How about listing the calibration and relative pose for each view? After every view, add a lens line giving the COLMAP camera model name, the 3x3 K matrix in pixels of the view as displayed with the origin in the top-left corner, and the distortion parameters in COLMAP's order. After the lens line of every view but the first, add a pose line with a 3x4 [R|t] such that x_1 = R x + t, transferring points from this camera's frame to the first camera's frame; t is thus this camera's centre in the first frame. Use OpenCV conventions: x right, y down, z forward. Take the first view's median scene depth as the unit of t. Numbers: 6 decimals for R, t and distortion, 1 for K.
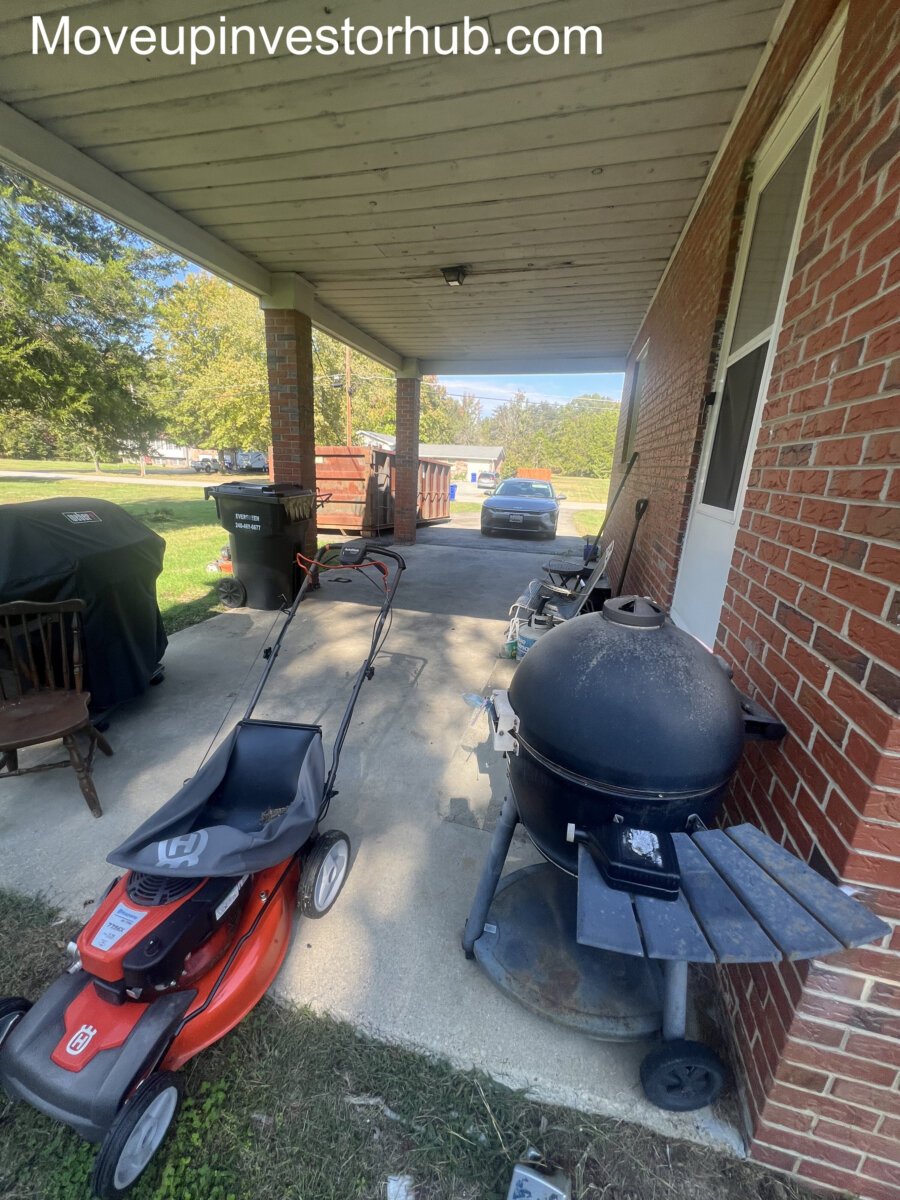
lens RADIAL K [[479.9, 0, 449.6], [0, 479.9, 600.8], [0, 0, 1]] dist [0.000717, -0.000108]
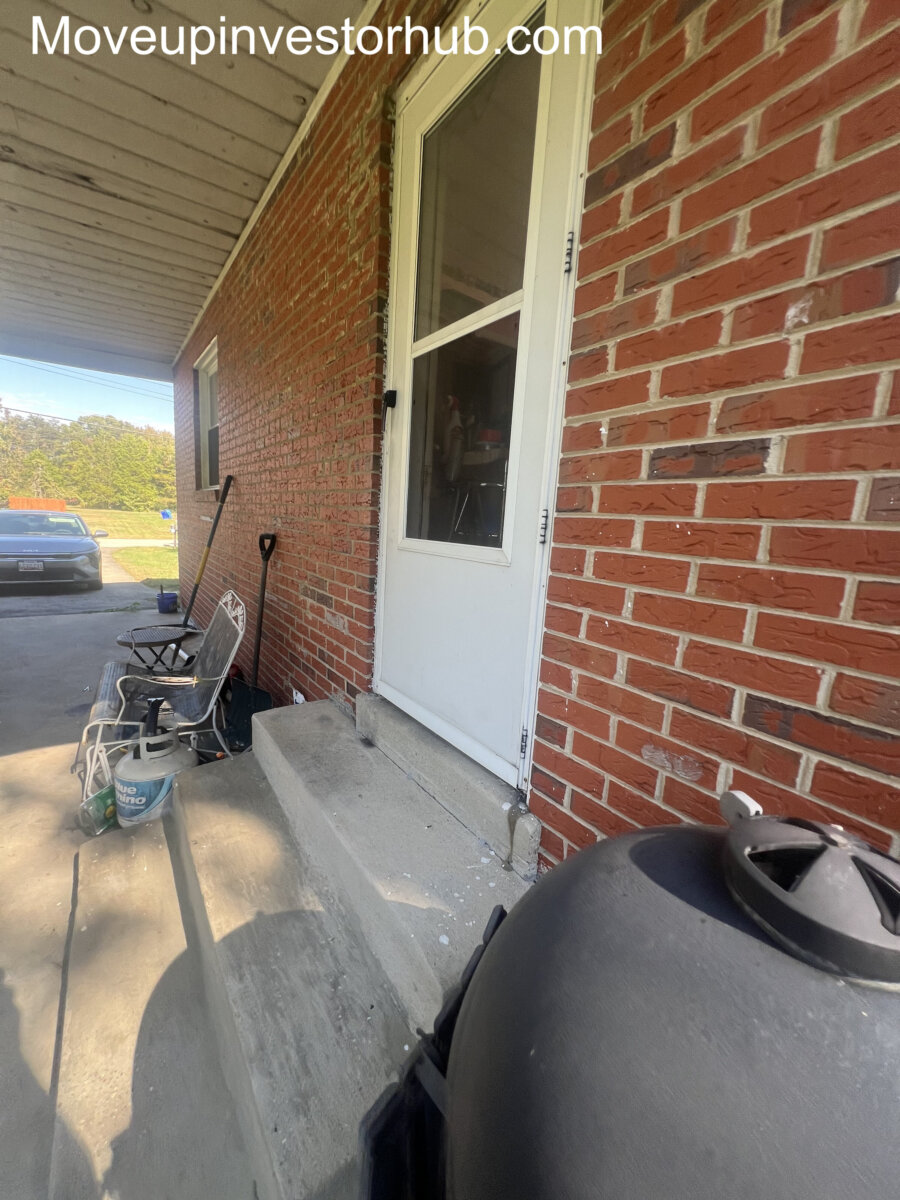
lens RADIAL K [[479.9, 0, 448.5], [0, 479.9, 600.2], [0, 0, 1]] dist [0.000717, -0.000108]
pose [[0.645862, -0.135442, 0.751344, 0.000135], [0.185580, 0.982472, 0.017581, -0.023425], [-0.740556, 0.128080, 0.659677, 0.100524]]
